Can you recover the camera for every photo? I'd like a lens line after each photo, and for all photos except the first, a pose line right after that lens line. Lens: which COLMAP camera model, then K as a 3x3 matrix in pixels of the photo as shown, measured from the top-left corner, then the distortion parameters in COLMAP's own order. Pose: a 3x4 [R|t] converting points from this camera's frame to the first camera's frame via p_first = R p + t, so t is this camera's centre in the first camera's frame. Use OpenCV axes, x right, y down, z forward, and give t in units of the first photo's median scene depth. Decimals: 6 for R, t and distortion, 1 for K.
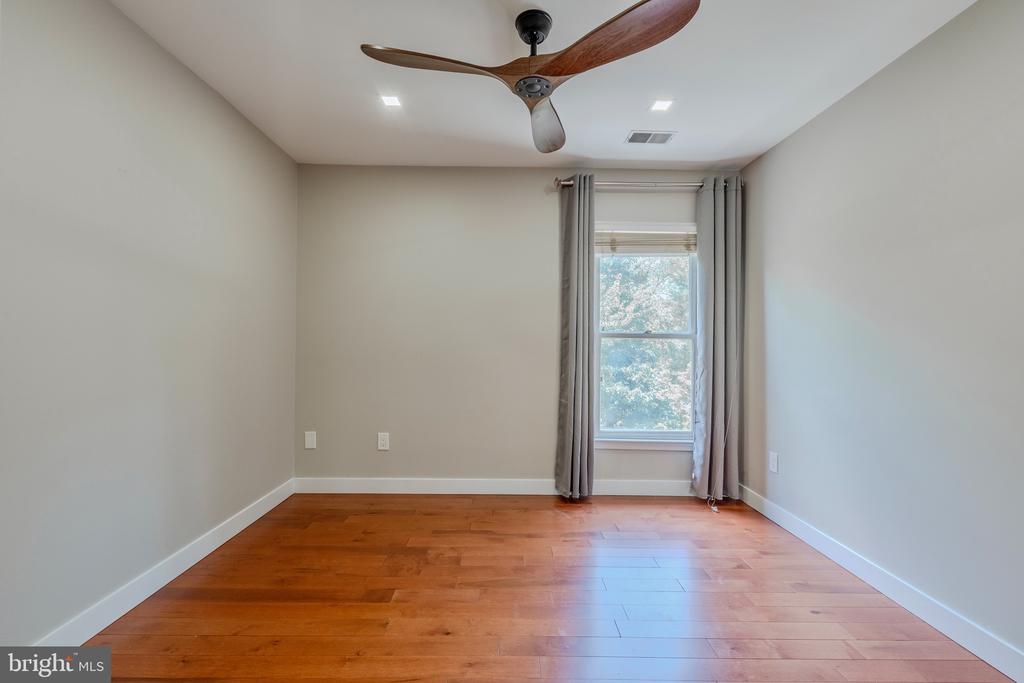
lens RADIAL K [[454.5, 0, 510.8], [0, 454.5, 343.8], [0, 0, 1]] dist [0.003926, 0.000339]
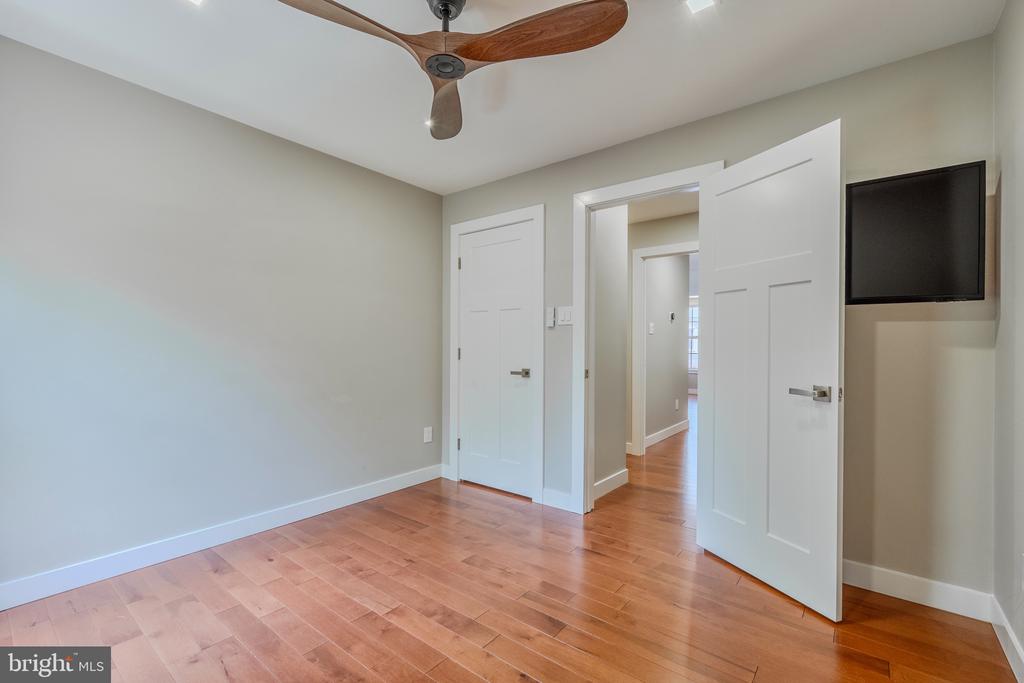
lens RADIAL K [[454.5, 0, 511.7], [0, 454.5, 345.8], [0, 0, 1]] dist [0.003926, 0.000339]
pose [[-0.778926, -0.001259, 0.627114, -0.608156], [-0.004156, 0.999986, -0.003154, 0.010917], [-0.627102, -0.005063, -0.778921, 1.545763]]
